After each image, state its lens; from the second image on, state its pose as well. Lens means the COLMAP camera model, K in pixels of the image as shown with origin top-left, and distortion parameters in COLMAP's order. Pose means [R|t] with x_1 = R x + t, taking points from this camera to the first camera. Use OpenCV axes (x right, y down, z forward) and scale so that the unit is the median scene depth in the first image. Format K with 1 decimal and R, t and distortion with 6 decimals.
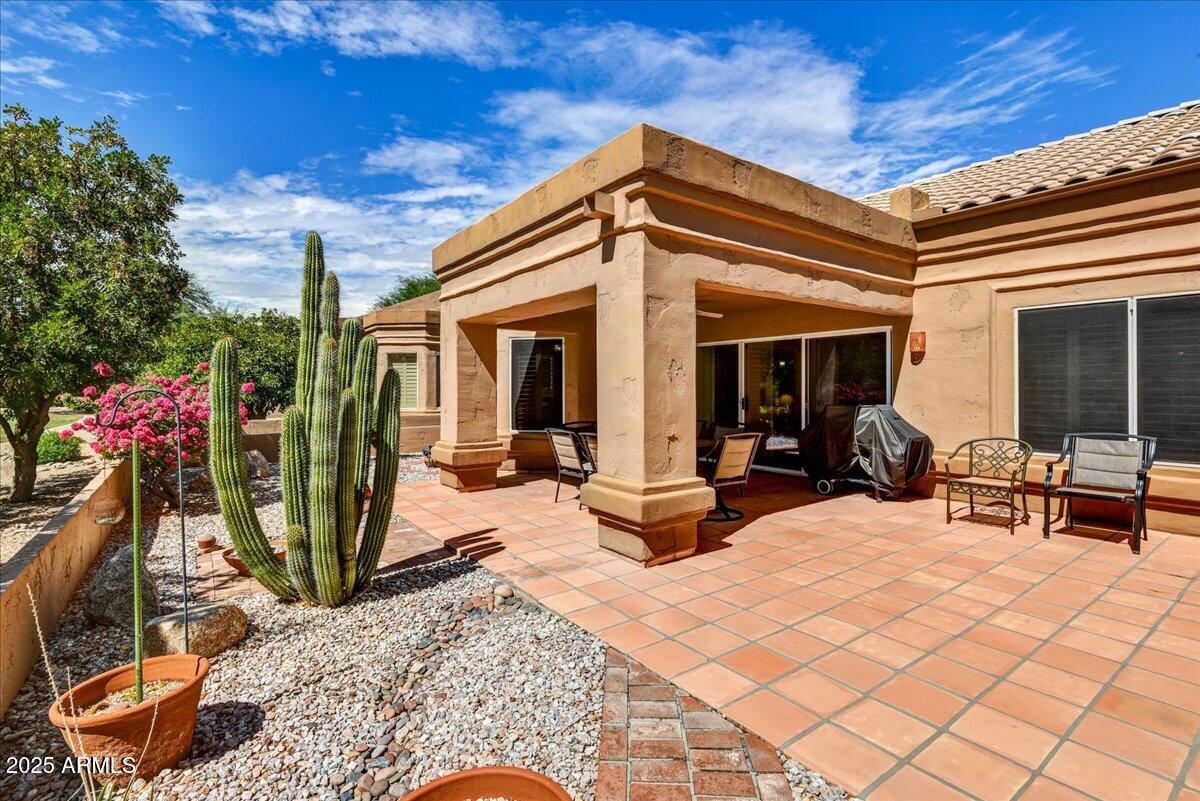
lens RADIAL K [[559.6, 0, 599.3], [0, 559.6, 394.7], [0, 0, 1]] dist [-0.000254, -0.000125]
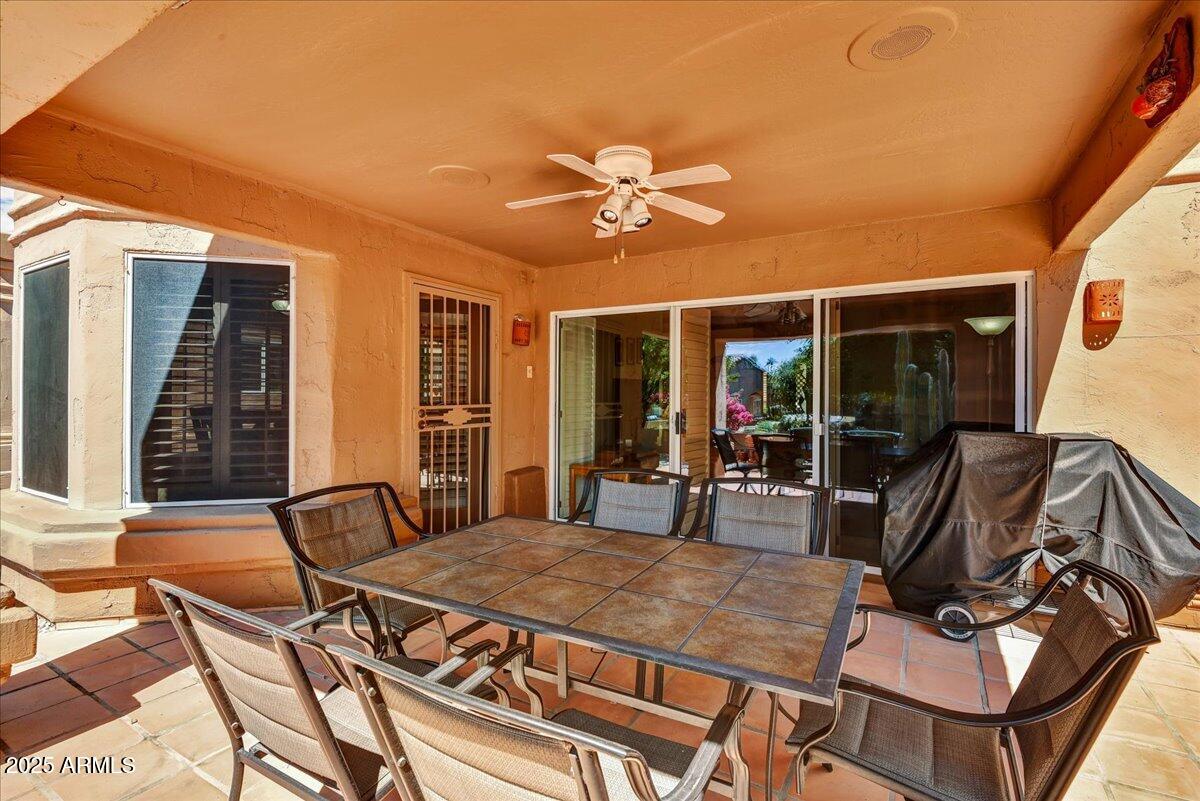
lens RADIAL K [[559.6, 0, 603.9], [0, 559.6, 395.0], [0, 0, 1]] dist [-0.000254, -0.000125]
pose [[0.917766, 0.007059, 0.397058, -0.017628], [-0.002117, 0.999915, -0.012884, -0.003943], [-0.397115, 0.010983, 0.917703, 0.545326]]
